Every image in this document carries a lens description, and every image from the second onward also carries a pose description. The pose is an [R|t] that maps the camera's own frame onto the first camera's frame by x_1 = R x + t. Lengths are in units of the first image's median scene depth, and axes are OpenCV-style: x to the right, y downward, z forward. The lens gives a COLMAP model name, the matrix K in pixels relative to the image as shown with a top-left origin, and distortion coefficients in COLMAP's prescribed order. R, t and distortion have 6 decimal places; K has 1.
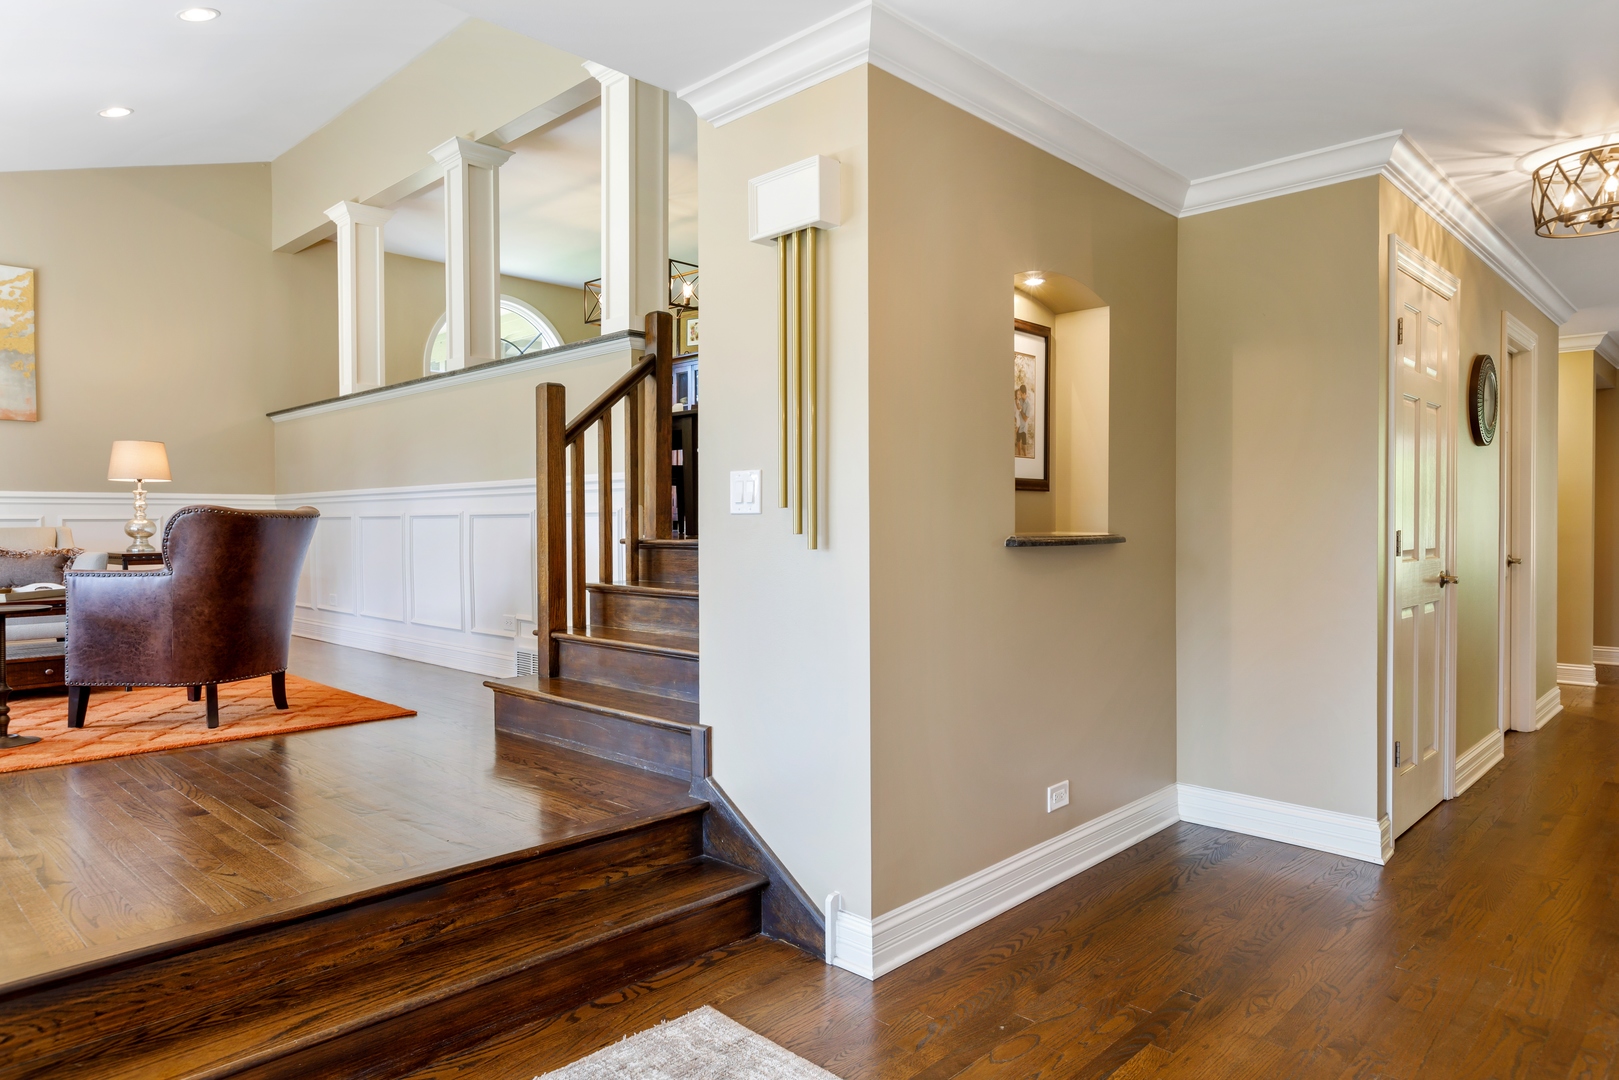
lens RADIAL K [[1004.3, 0, 807.9], [0, 1004.3, 548.0], [0, 0, 1]] dist [-0.000838, -0.000490]
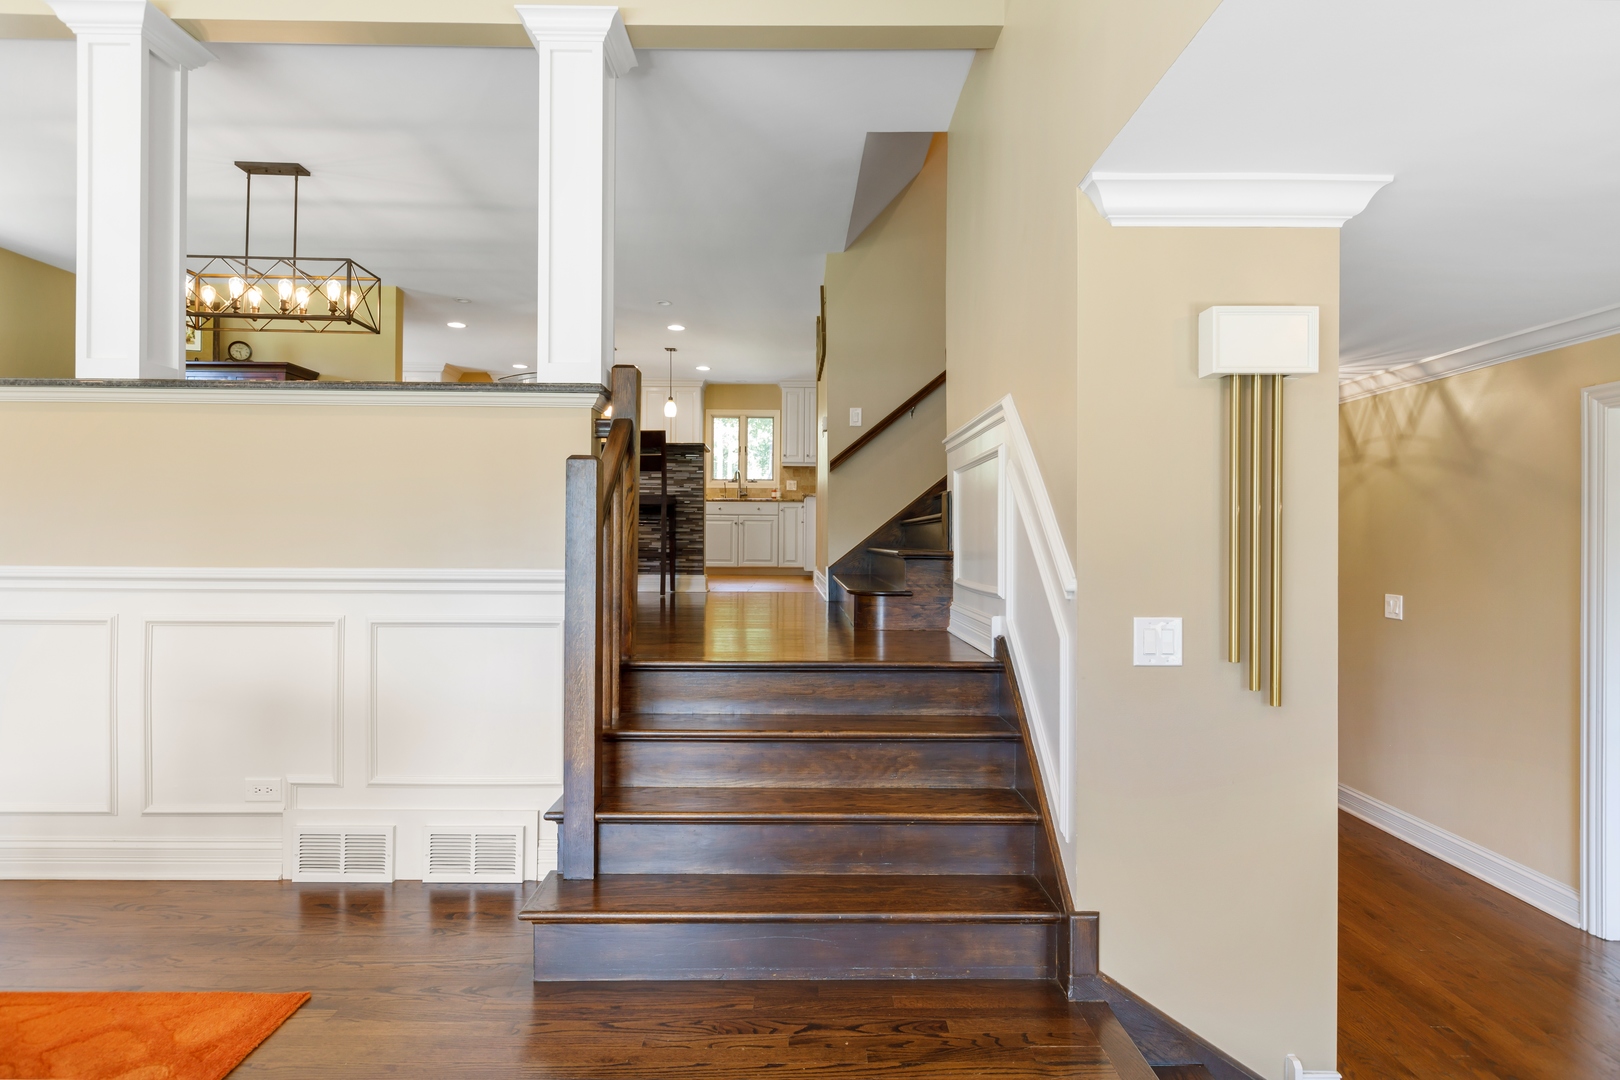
lens RADIAL K [[881.9, 0, 806.3], [0, 881.9, 539.1], [0, 0, 1]] dist [0.001252, 0.000768]
pose [[0.705356, 0.011177, 0.708765, -0.718705], [0.006403, 0.999734, -0.022137, -0.112160], [-0.708825, 0.020153, 0.705097, 0.561272]]
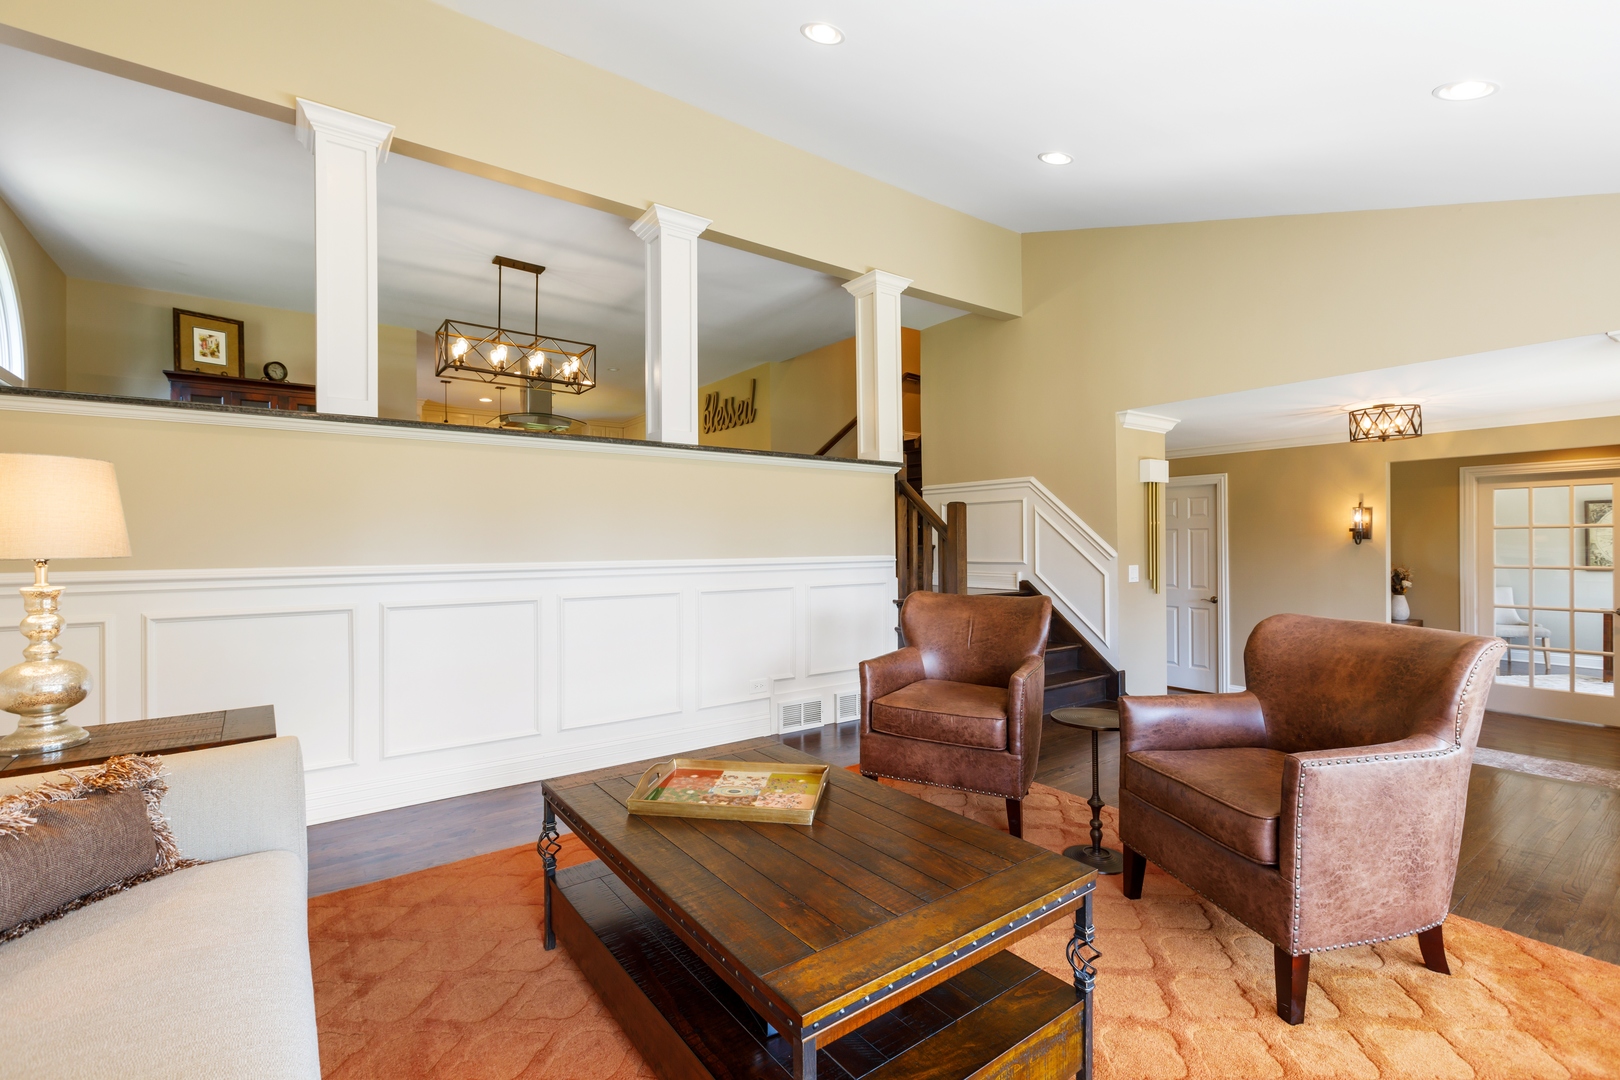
lens RADIAL K [[729.1, 0, 811.3], [0, 729.1, 539.3], [0, 0, 1]] dist [0.002231, 0.000039]
pose [[0.150103, 0.013025, 0.988585, -1.704069], [0.028172, 0.999451, -0.017446, -0.113726], [-0.988269, 0.030469, 0.149653, 1.282638]]
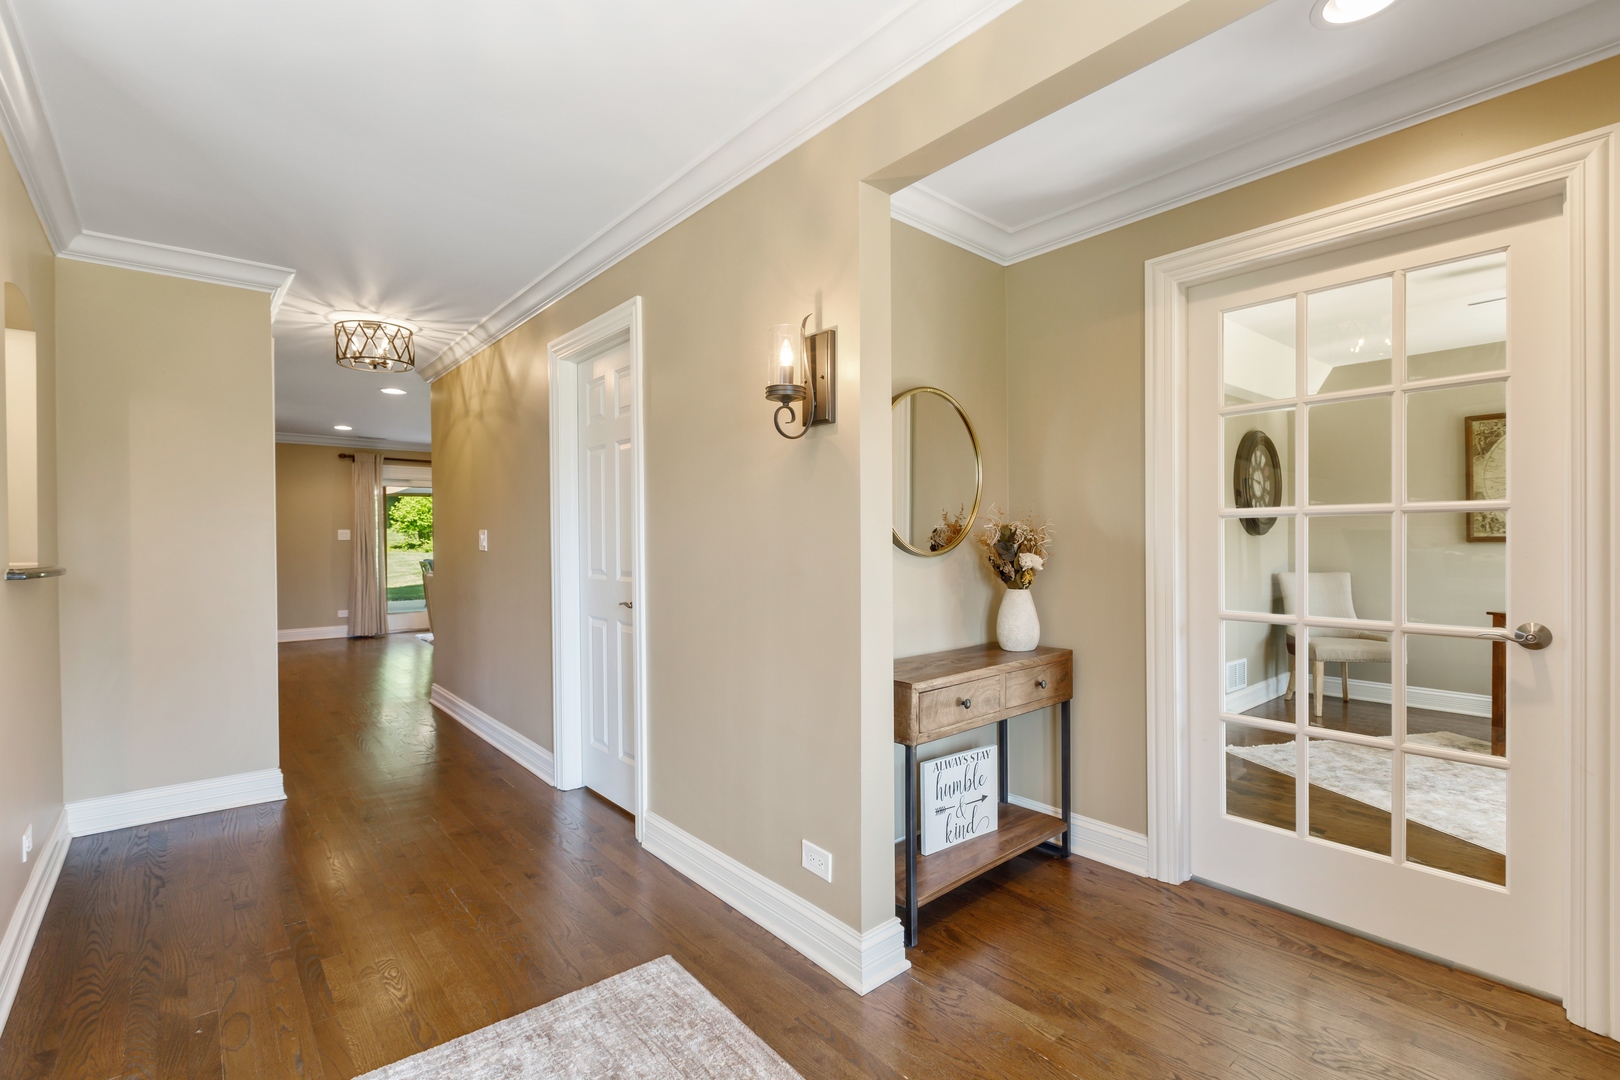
lens RADIAL K [[729.1, 0, 816.3], [0, 729.1, 539.9], [0, 0, 1]] dist [0.002231, 0.000039]
pose [[0.081736, 0.000634, 0.996654, -0.355038], [0.028994, 0.999575, -0.003014, -0.012572], [-0.996232, 0.029143, 0.081683, 0.187308]]
